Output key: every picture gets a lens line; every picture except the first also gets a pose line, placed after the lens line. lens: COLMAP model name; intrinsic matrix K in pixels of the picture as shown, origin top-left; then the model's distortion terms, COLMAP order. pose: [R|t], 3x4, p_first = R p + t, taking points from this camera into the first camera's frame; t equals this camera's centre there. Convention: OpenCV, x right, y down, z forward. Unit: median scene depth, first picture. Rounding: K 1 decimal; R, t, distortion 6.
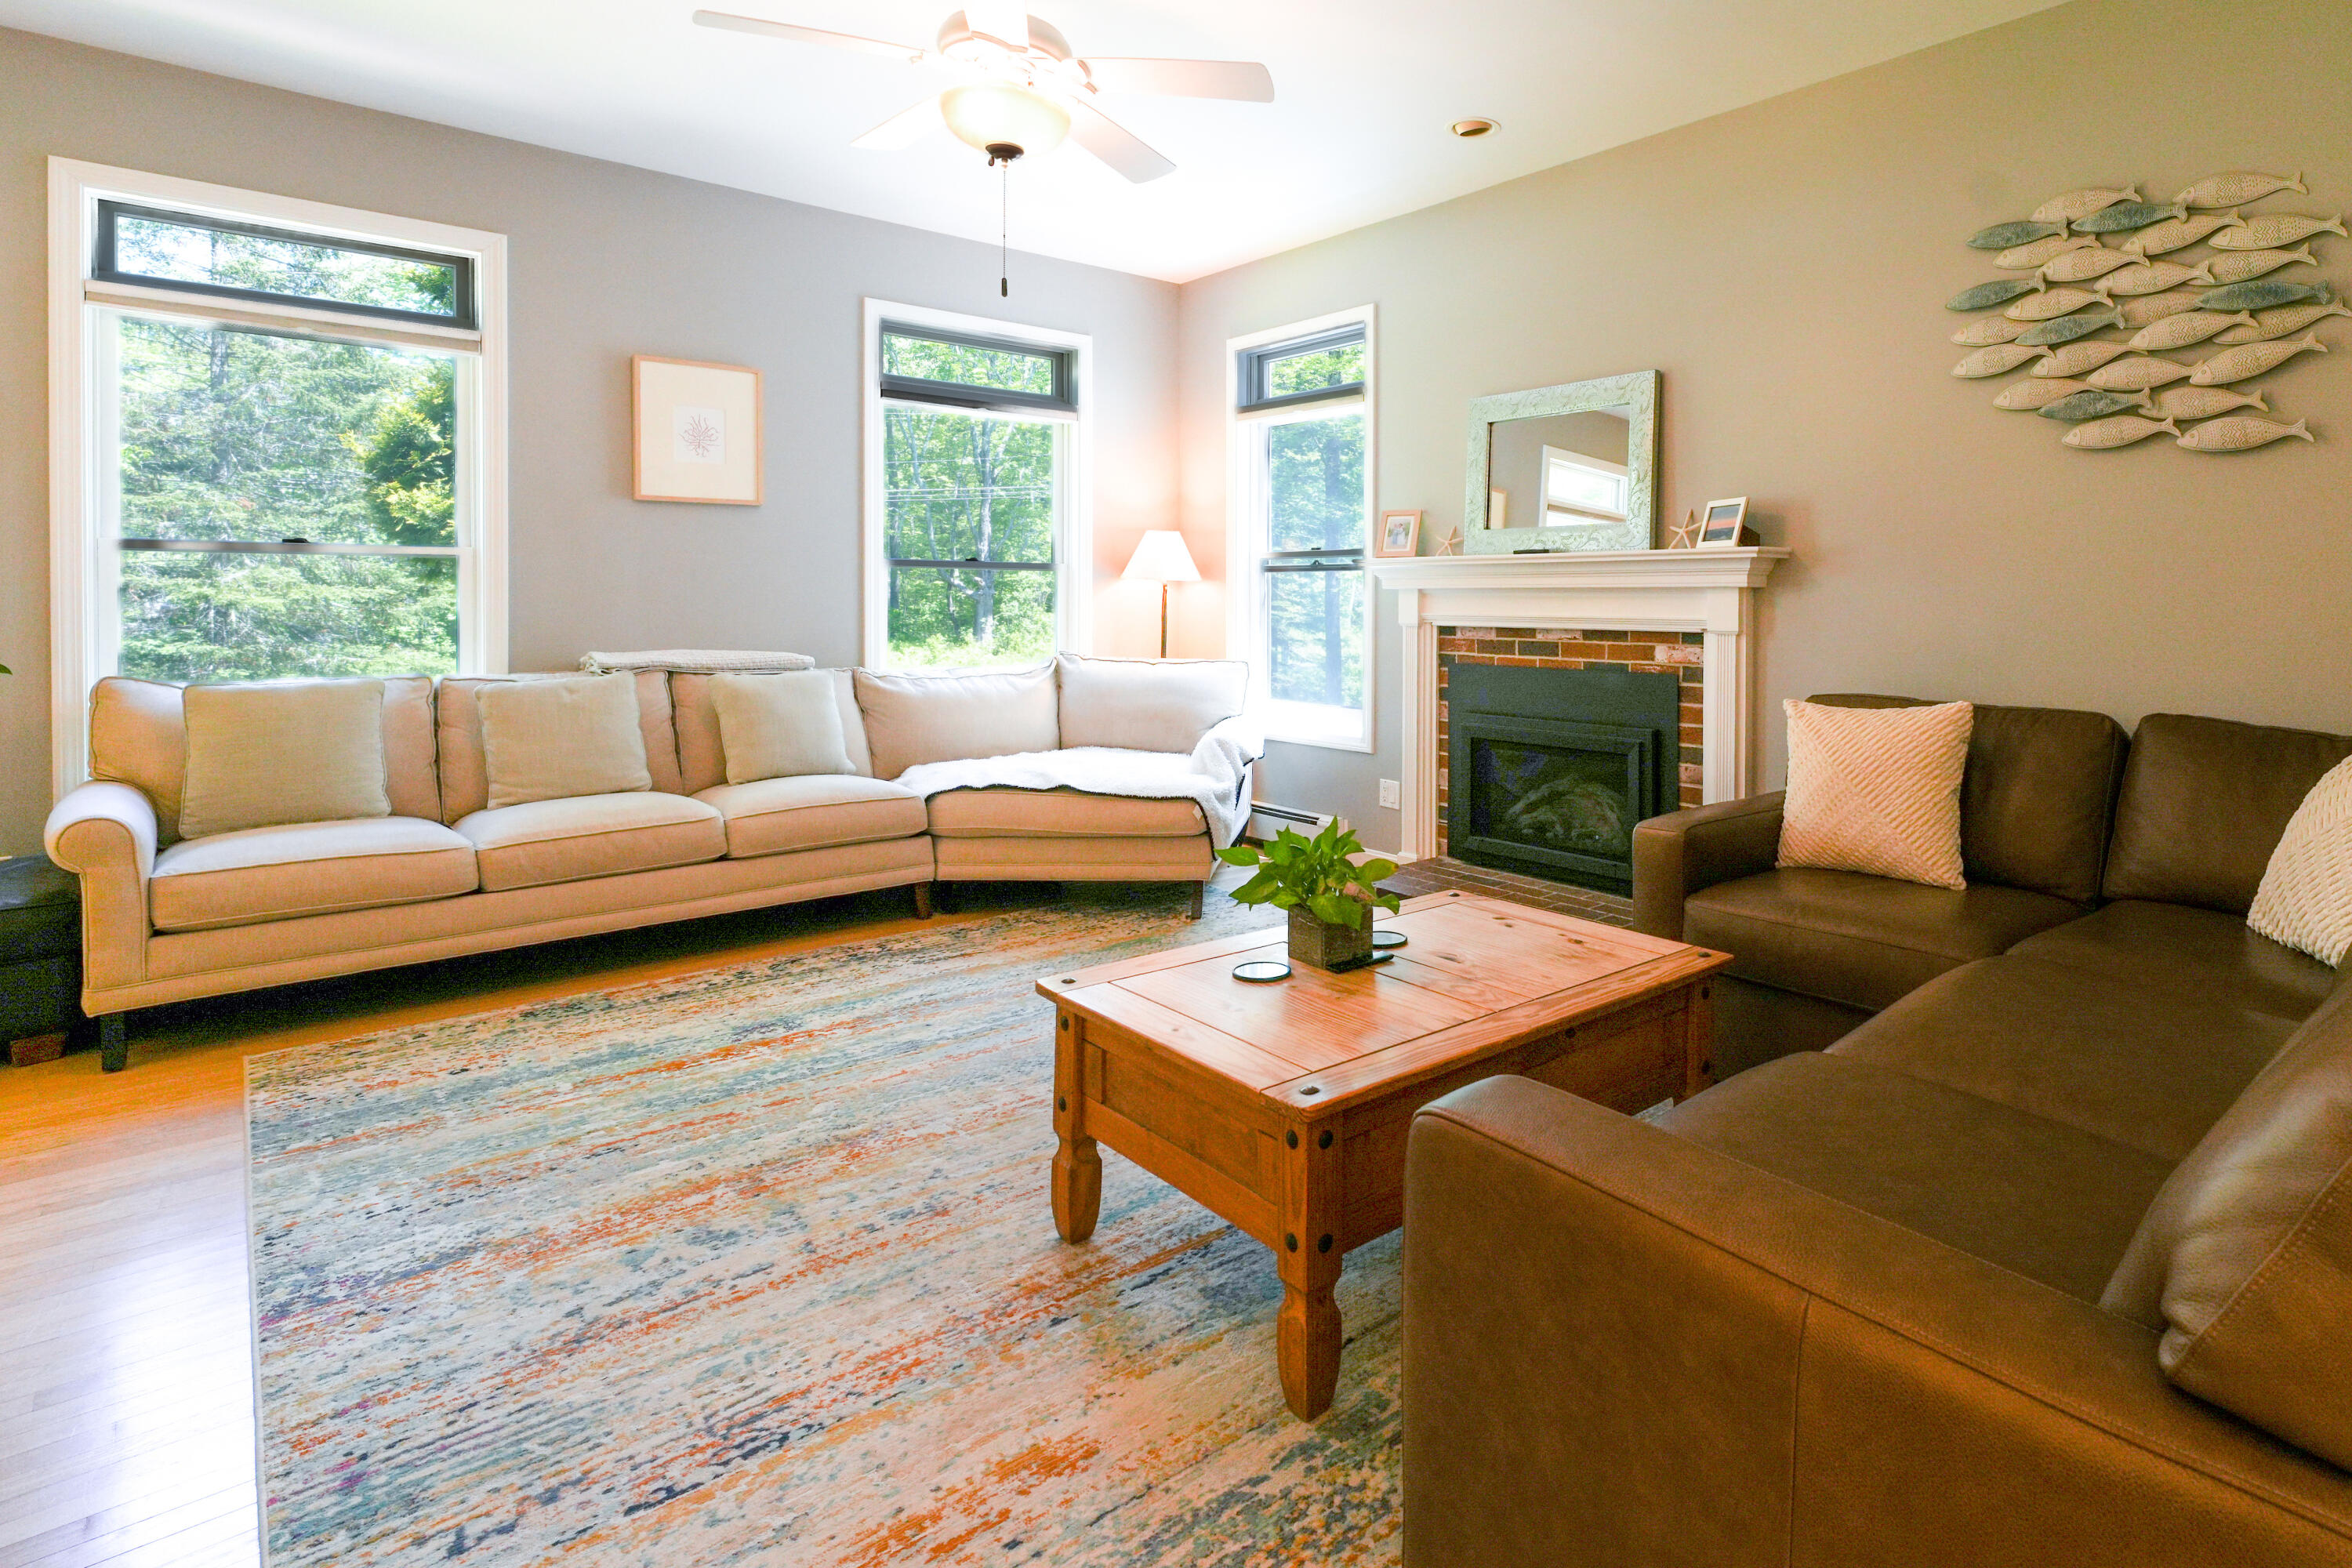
lens RADIAL K [[1225.3, 0, 1413.8], [0, 1225.3, 610.5], [0, 0, 1]] dist [0.002525, 0.003033]
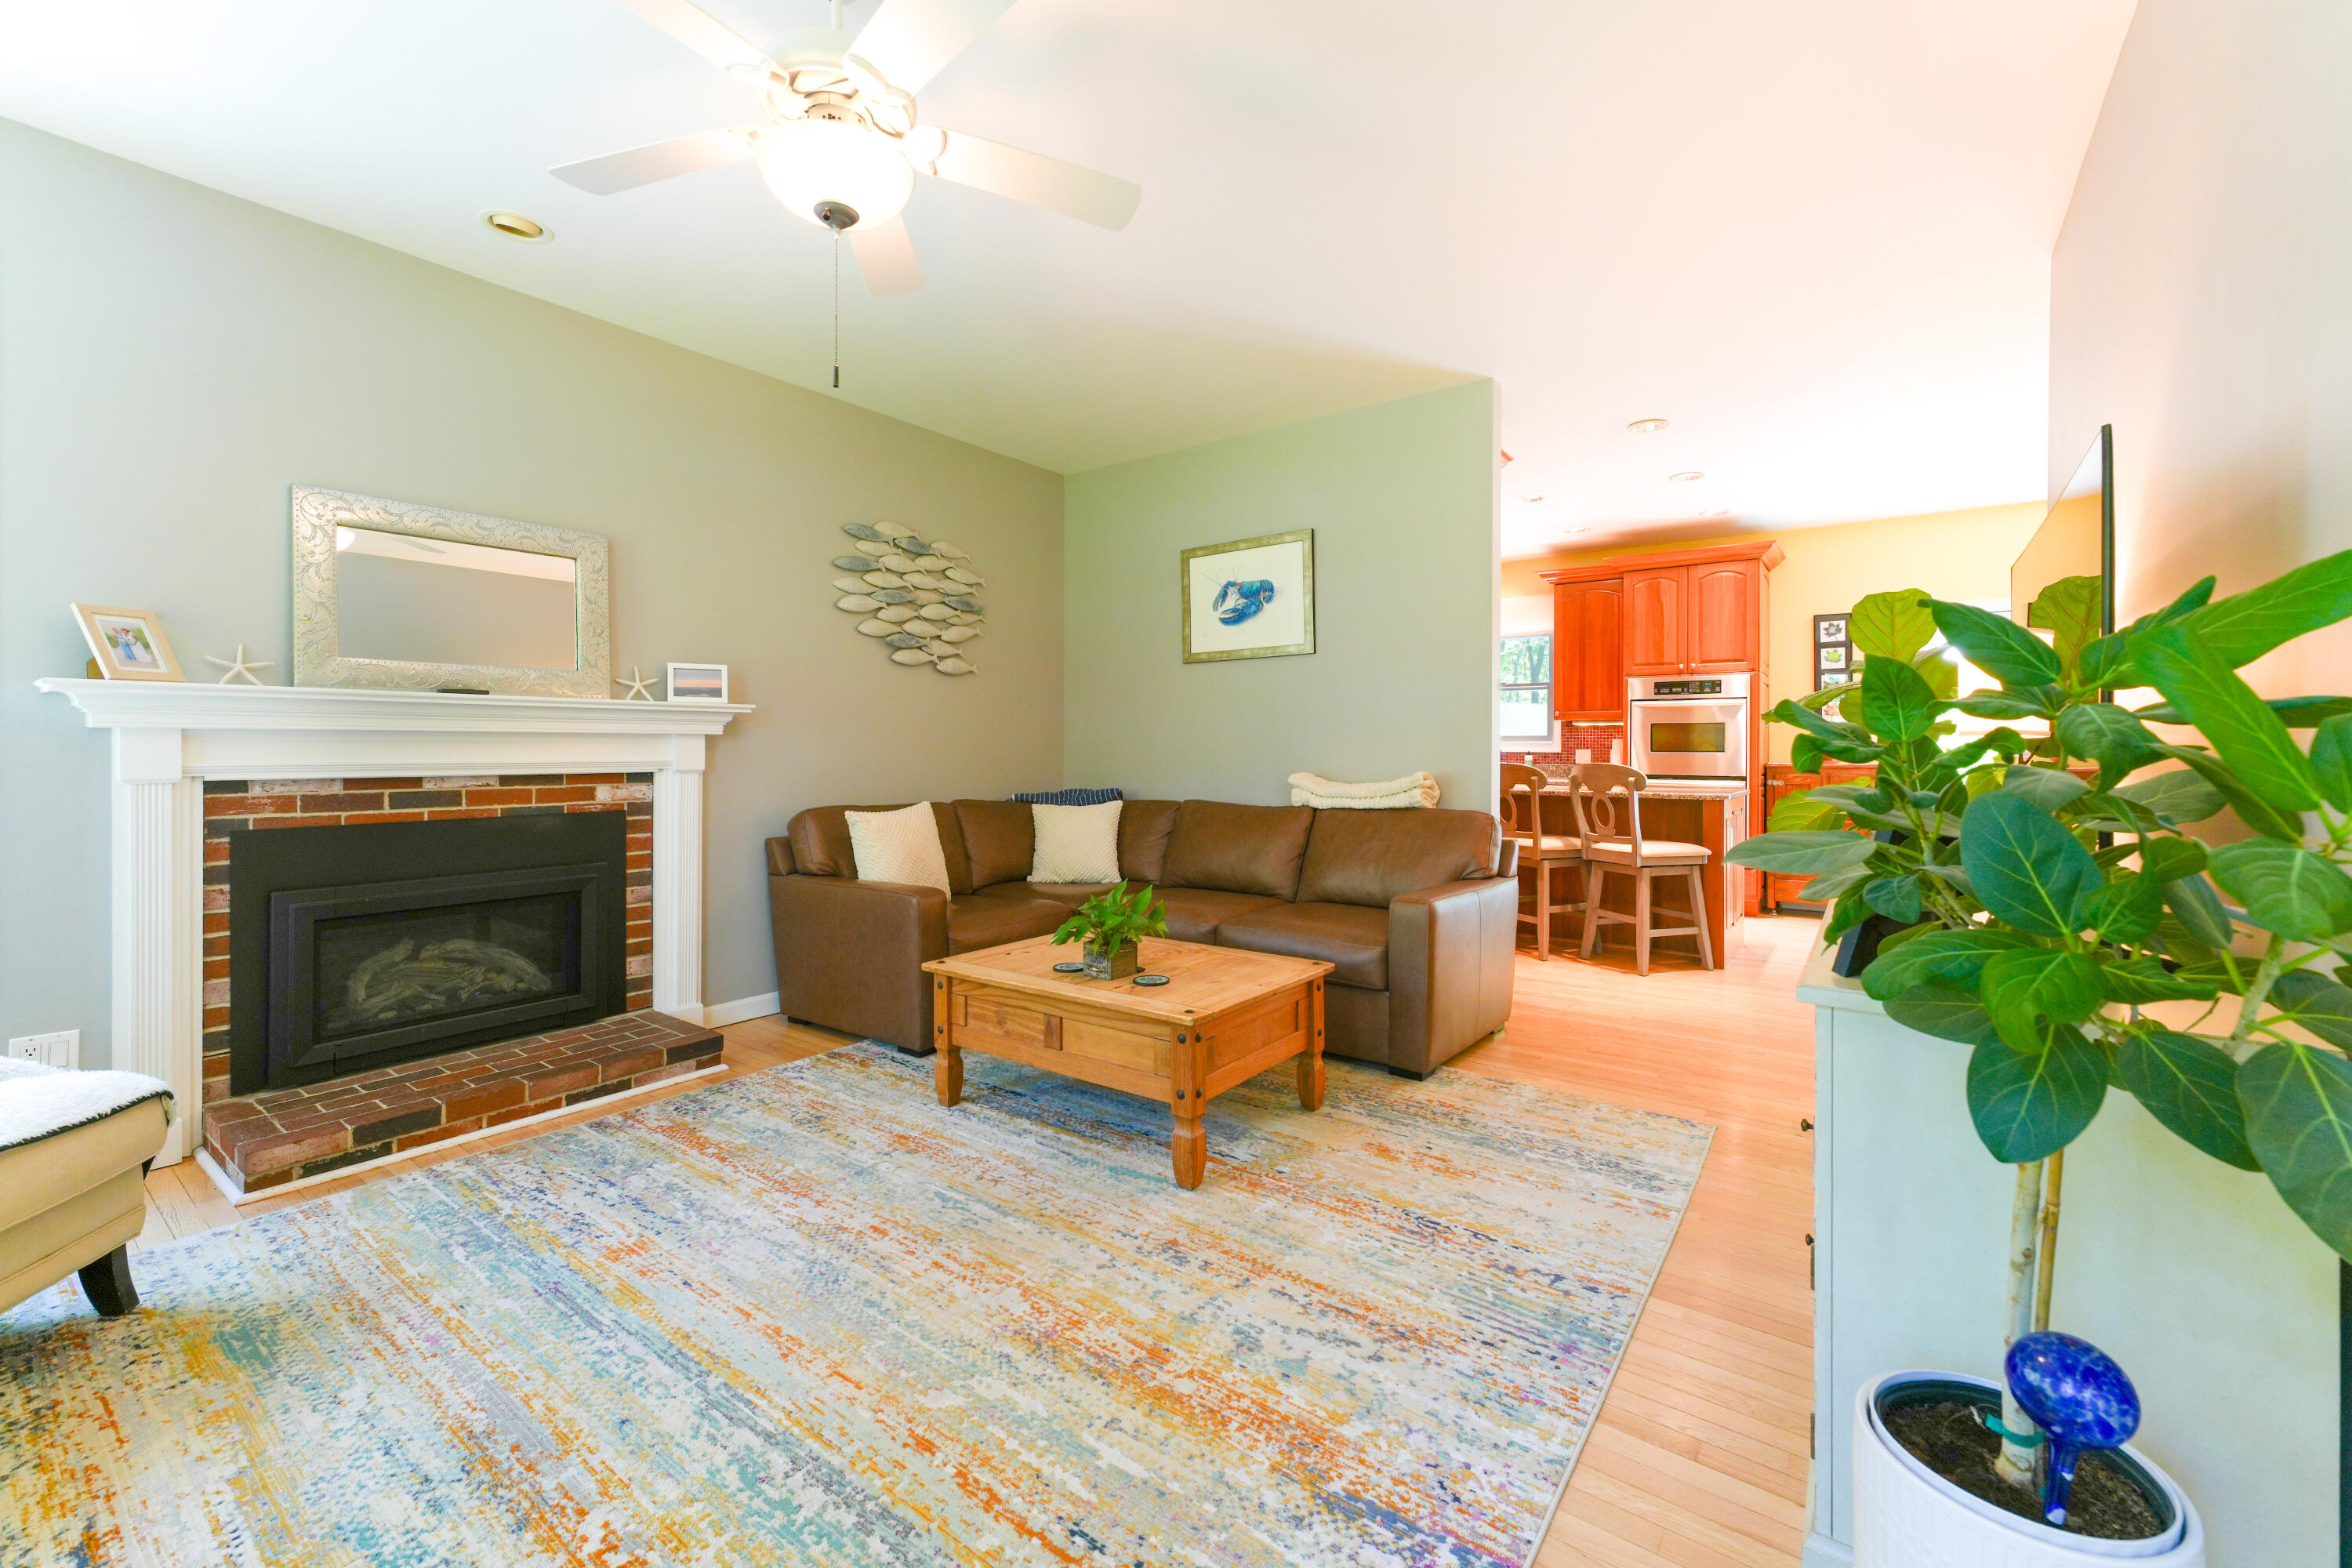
lens RADIAL K [[957.7, 0, 1174.2], [0, 957.7, 751.3], [0, 0, 1]] dist [0.005459, 0.000704]
pose [[-0.157203, -0.009786, 0.987518, -0.778383], [0.005604, 0.999926, 0.010801, -0.009488], [-0.987550, 0.007232, -0.157136, 0.667394]]
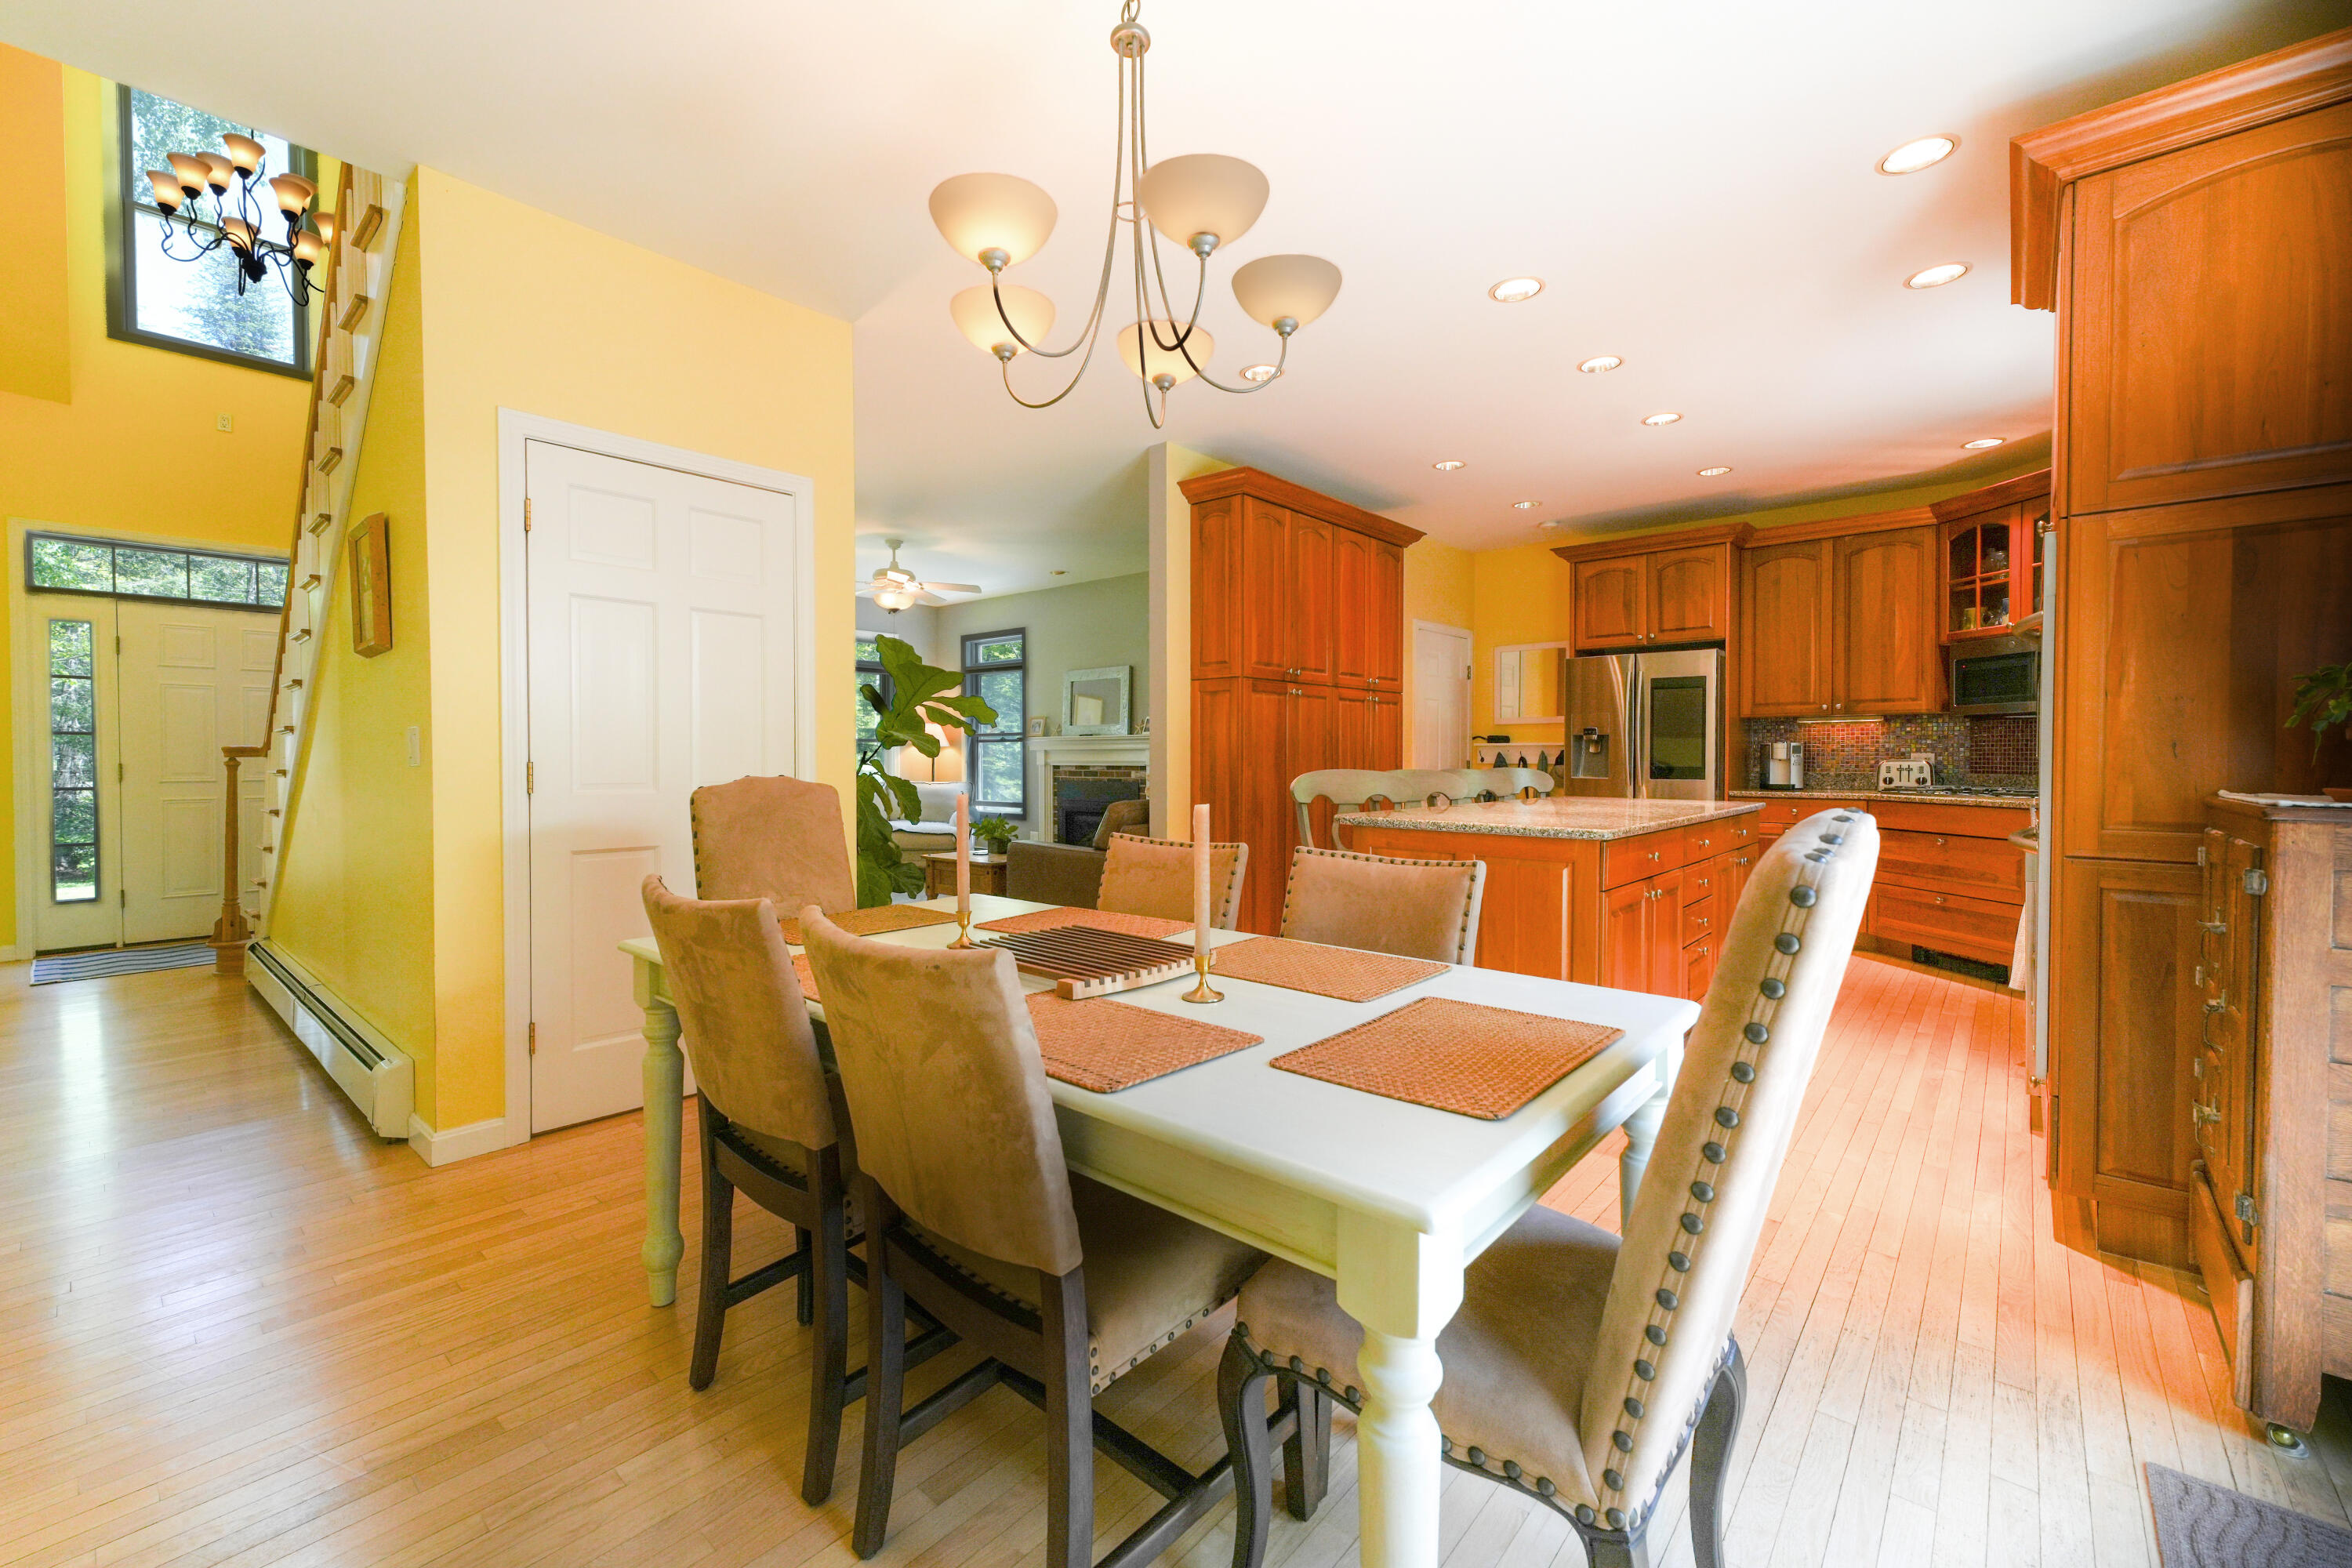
lens RADIAL K [[957.7, 0, 1180.1], [0, 957.7, 776.8], [0, 0, 1]] dist [0.005459, 0.000704]
pose [[0.996300, -0.008366, 0.085531, 0.135421], [0.007388, 0.999904, 0.011742, 0.018349], [-0.085621, -0.011066, 0.996266, -1.111902]]
